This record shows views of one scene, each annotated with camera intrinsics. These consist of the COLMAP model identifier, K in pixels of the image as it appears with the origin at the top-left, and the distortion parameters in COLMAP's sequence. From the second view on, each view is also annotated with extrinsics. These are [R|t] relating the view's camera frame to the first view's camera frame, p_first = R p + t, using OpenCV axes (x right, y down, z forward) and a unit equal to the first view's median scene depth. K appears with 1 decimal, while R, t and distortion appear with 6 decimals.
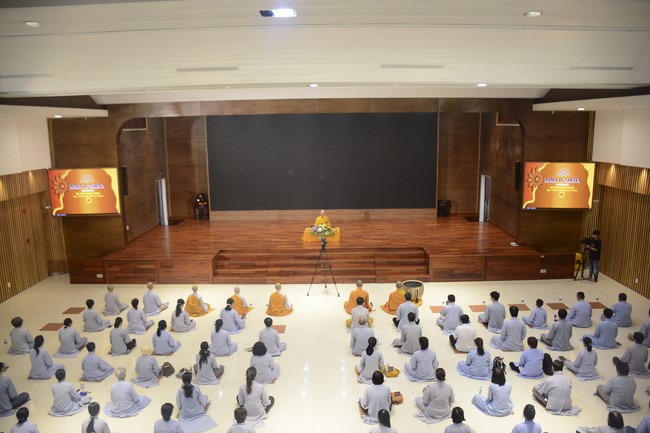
lens RADIAL K [[506.5, 0, 328.1], [0, 506.5, 220.8], [0, 0, 1]] dist [-0.135510, 0.083356]
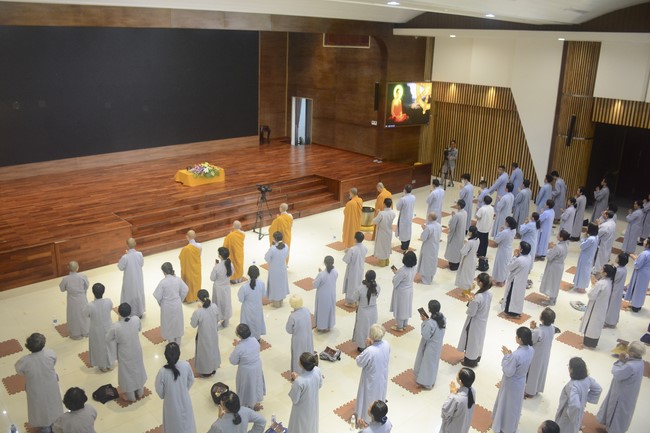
lens RADIAL K [[551.4, 0, 310.8], [0, 551.4, 198.7], [0, 0, 1]] dist [-0.118092, 0.058093]
pose [[0.737881, -0.155707, 0.656725, -0.534156], [0.095247, 0.987310, 0.127071, -0.037904], [-0.668177, -0.031212, 0.743348, 0.223658]]
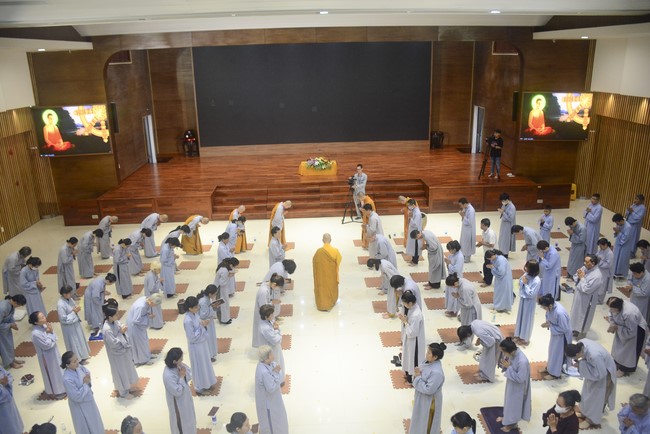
lens RADIAL K [[506.5, 0, 327.7], [0, 506.5, 220.1], [0, 0, 1]] dist [-0.135510, 0.083356]
pose [[0.998590, -0.024844, 0.046904, -0.047653], [0.018676, 0.991645, 0.127640, 0.002030], [-0.049683, -0.126584, 0.990711, 0.007815]]
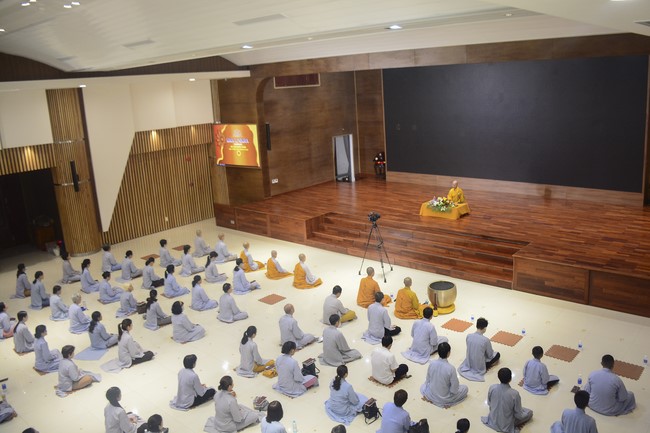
lens RADIAL K [[551.4, 0, 351.5], [0, 551.4, 206.2], [0, 0, 1]] dist [-0.118092, 0.058093]
pose [[0.763482, 0.118174, -0.634926, 0.502190], [-0.080899, 0.992873, 0.087517, -0.051469], [0.640743, -0.015453, 0.767600, 0.217083]]
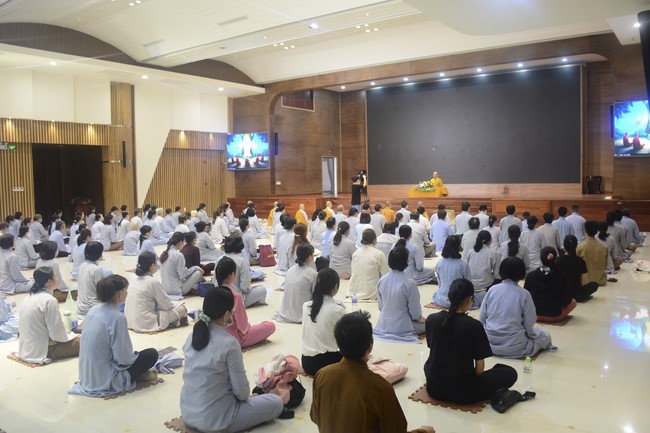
lens RADIAL K [[551.4, 0, 320.8], [0, 551.4, 215.8], [0, 0, 1]] dist [-0.118092, 0.058093]
pose [[0.808993, 0.035394, -0.586752, 0.533194], [-0.106270, 0.990544, -0.086770, 0.219859], [0.578133, 0.132551, 0.805104, -0.049050]]
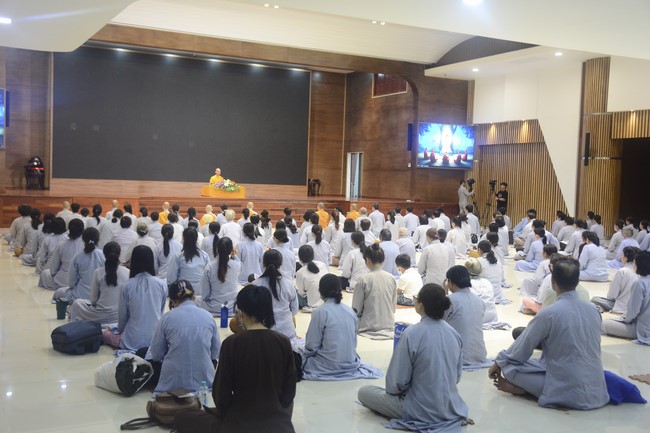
lens RADIAL K [[744.2, 0, 321.4], [0, 744.2, 220.2], [0, 0, 1]] dist [0.082592, 0.000000]
pose [[0.884624, 0.016884, 0.465998, -0.540579], [0.047768, 0.990806, -0.126579, 0.286060], [-0.463851, 0.134234, 0.875685, -0.295253]]
